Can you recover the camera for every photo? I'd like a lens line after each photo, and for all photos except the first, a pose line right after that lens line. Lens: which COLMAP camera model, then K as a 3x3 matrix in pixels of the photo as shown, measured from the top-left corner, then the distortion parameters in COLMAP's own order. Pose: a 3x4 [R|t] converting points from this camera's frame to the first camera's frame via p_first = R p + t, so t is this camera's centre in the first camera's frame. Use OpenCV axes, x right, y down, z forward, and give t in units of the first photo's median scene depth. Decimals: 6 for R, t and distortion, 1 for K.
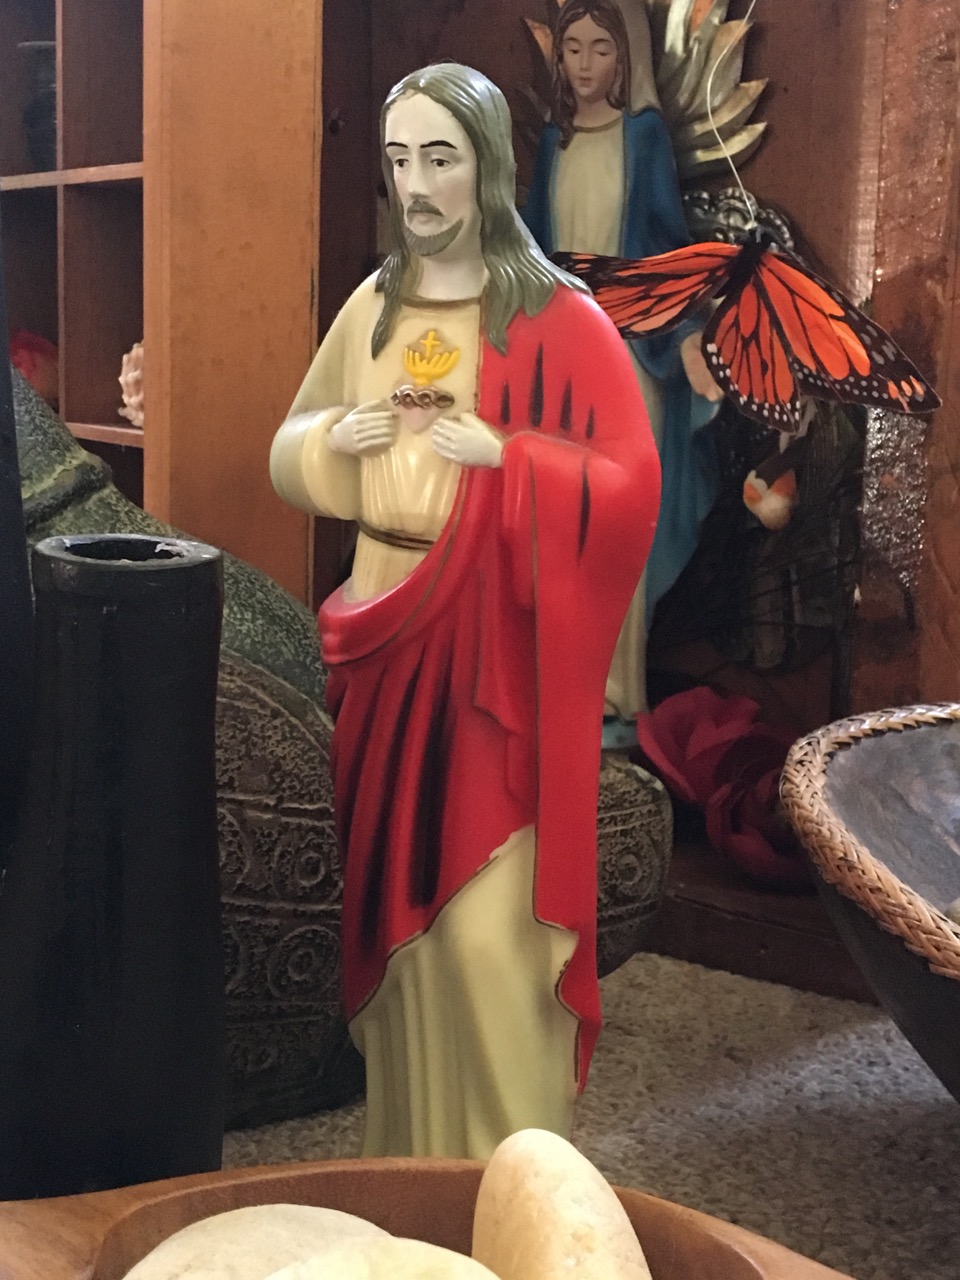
lens RADIAL K [[1847.0, 0, 480.0], [0, 1847.0, 643.7], [0, 0, 1]] dist [0.079902, 0.000000]
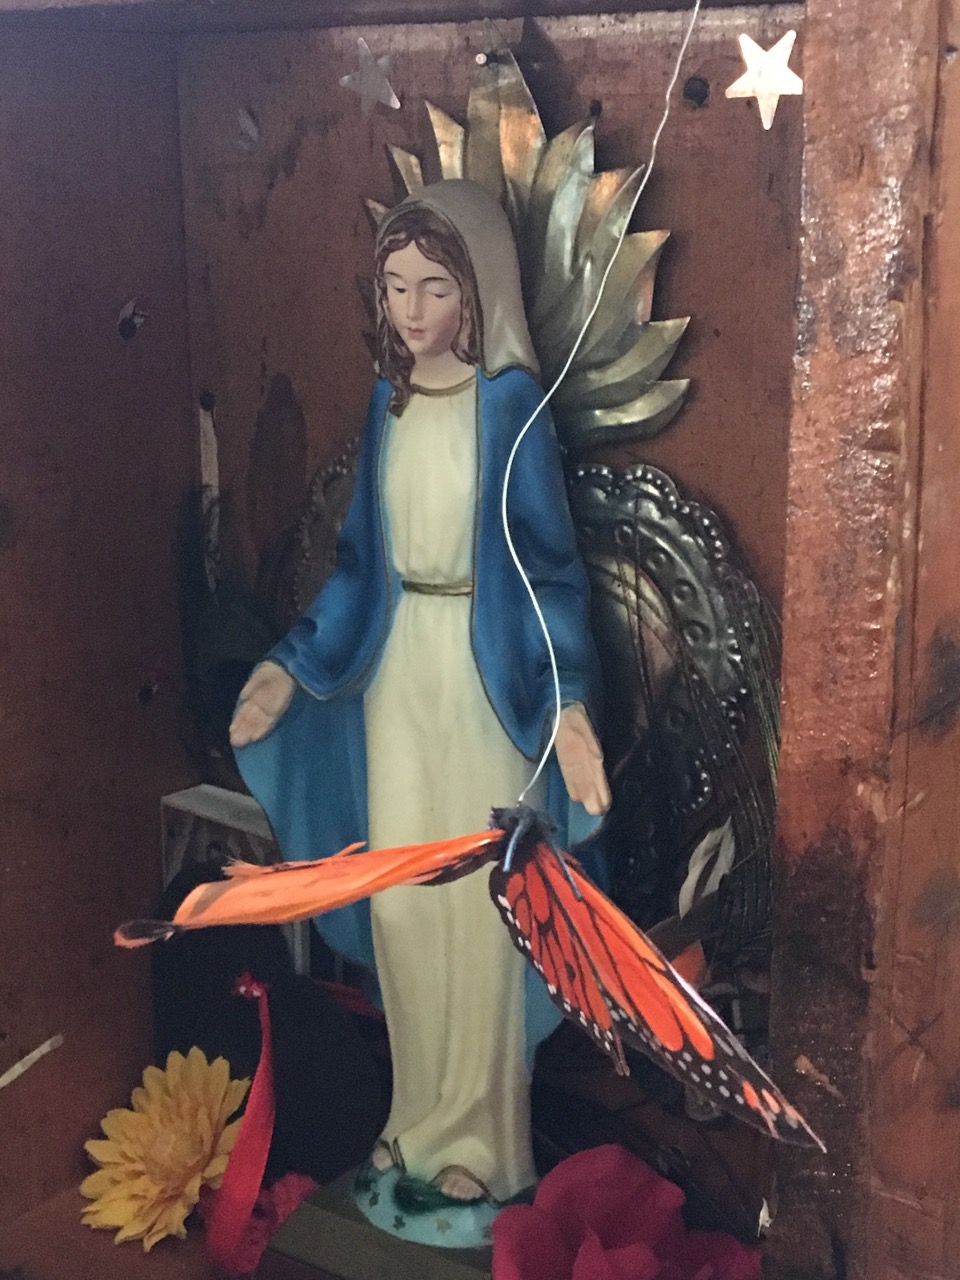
lens RADIAL K [[1893.2, 0, 479.0], [0, 1893.2, 636.1], [0, 0, 1]] dist [0.088116, 0.000000]
pose [[0.996750, 0.006416, -0.080306, 0.135661], [-0.000682, 0.997460, 0.071228, -0.238989], [0.080559, -0.070942, 0.994222, 0.297214]]
